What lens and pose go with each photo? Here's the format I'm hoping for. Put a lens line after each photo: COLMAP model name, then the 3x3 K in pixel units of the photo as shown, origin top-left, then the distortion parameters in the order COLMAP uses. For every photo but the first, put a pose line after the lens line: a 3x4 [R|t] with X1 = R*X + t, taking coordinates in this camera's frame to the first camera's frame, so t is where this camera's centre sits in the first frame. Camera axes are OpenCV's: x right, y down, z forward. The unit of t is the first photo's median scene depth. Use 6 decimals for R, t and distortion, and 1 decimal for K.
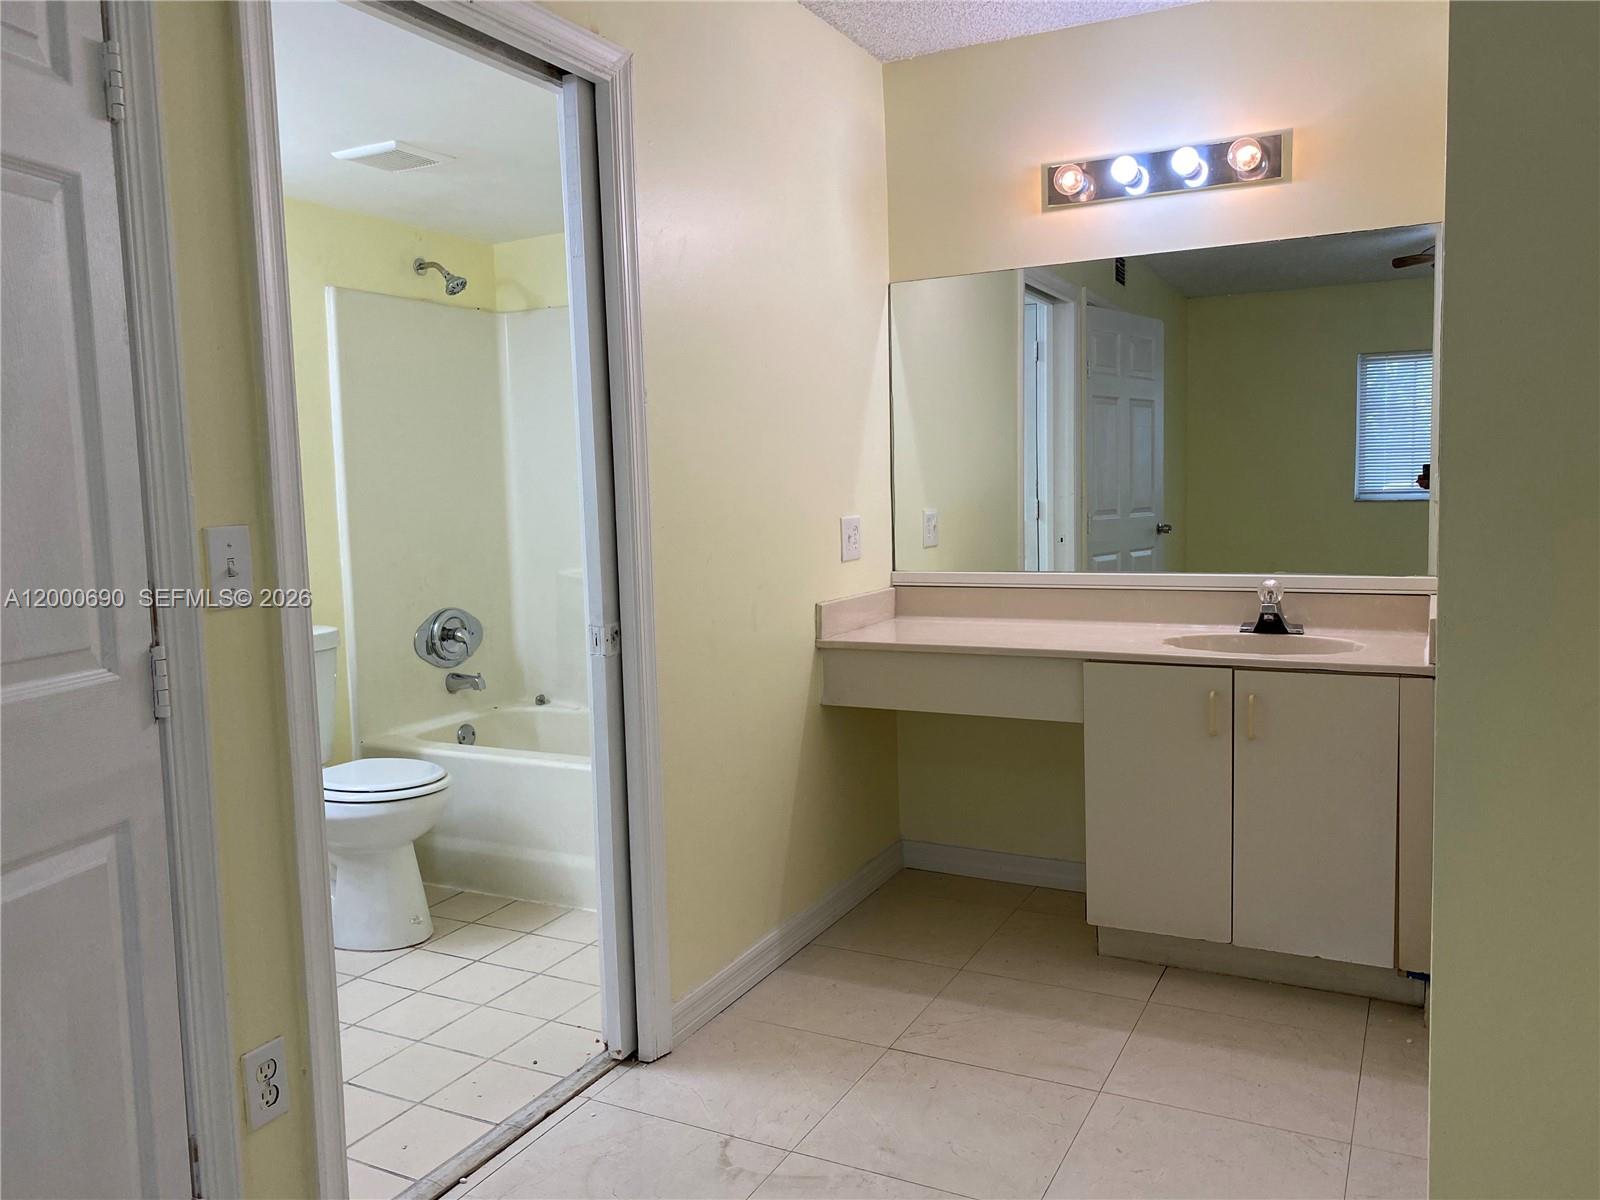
lens RADIAL K [[1216.7, 0, 800.0], [0, 1216.7, 600.0], [0, 0, 1]] dist [0.008011, 0.002061]
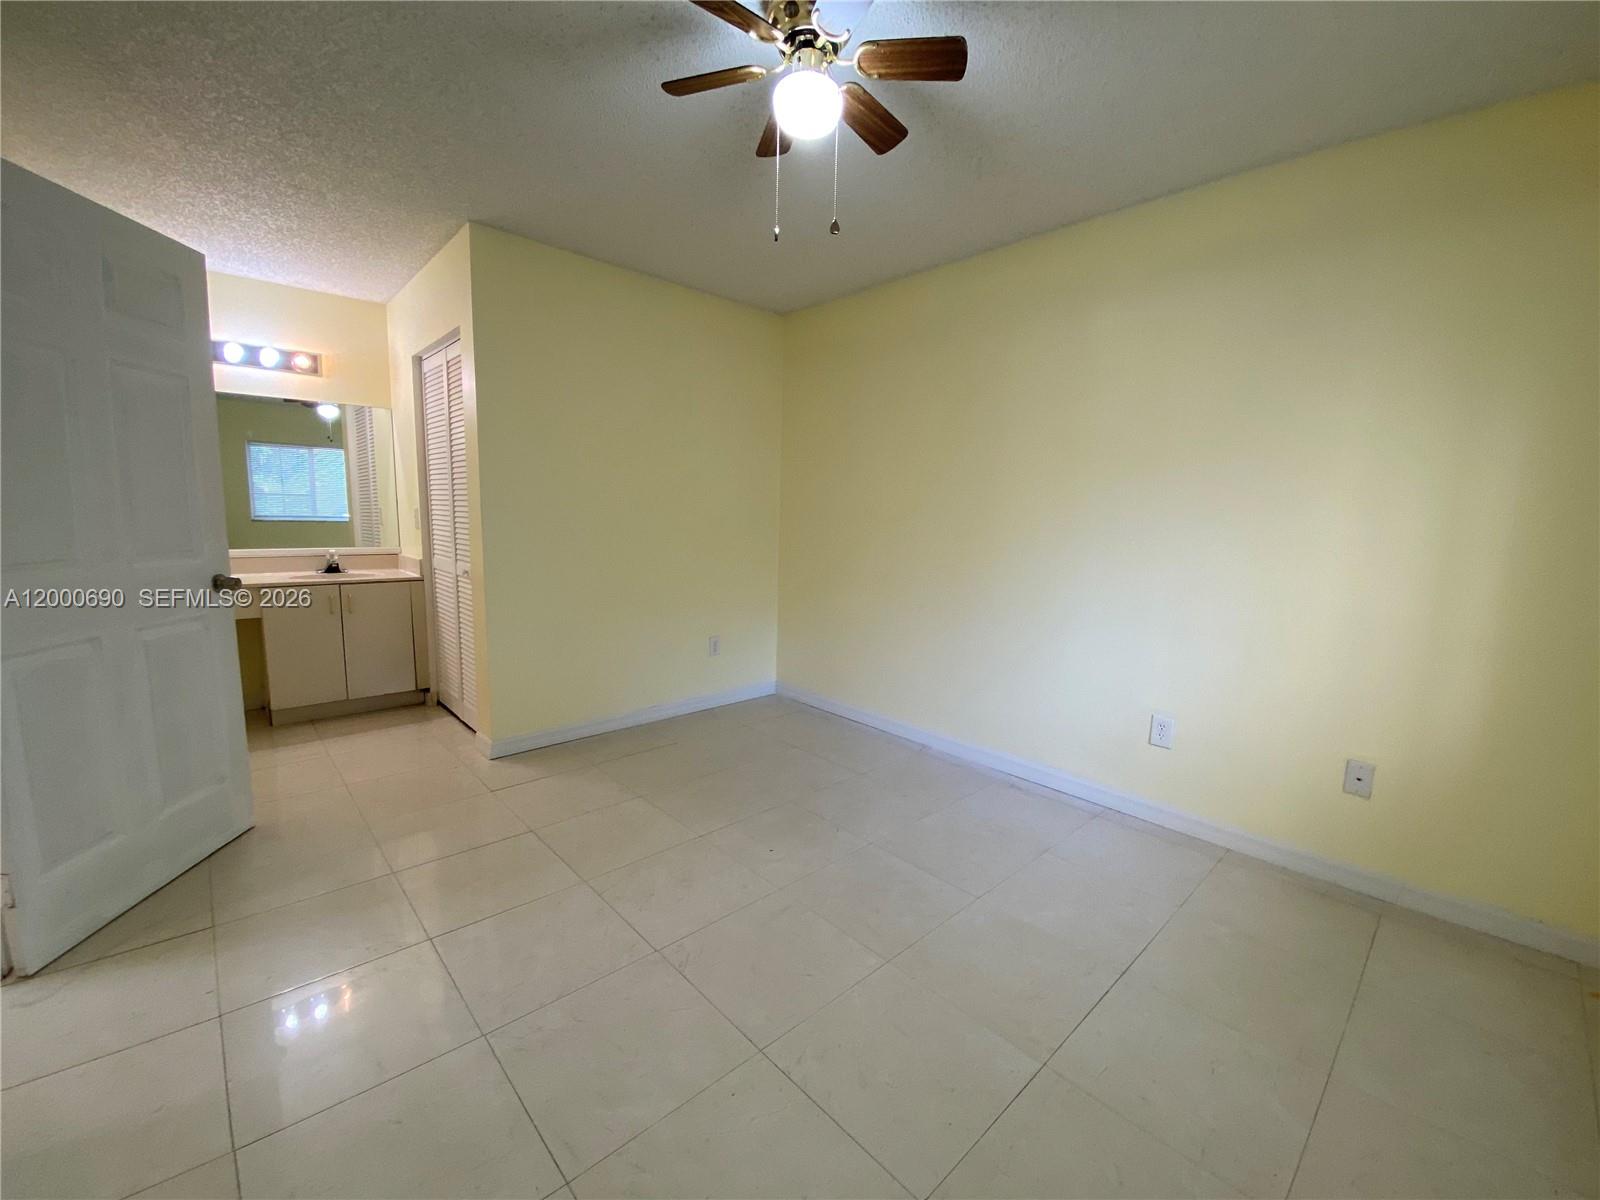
lens RADIAL K [[648.1, 0, 800.0], [0, 648.1, 600.0], [0, 0, 1]] dist [-0.001356, -0.000385]
pose [[0.338121, -0.087025, 0.937070, -0.648213], [0.059412, 0.995703, 0.071033, 0.060778], [-0.939225, 0.031655, 0.341839, -0.351369]]
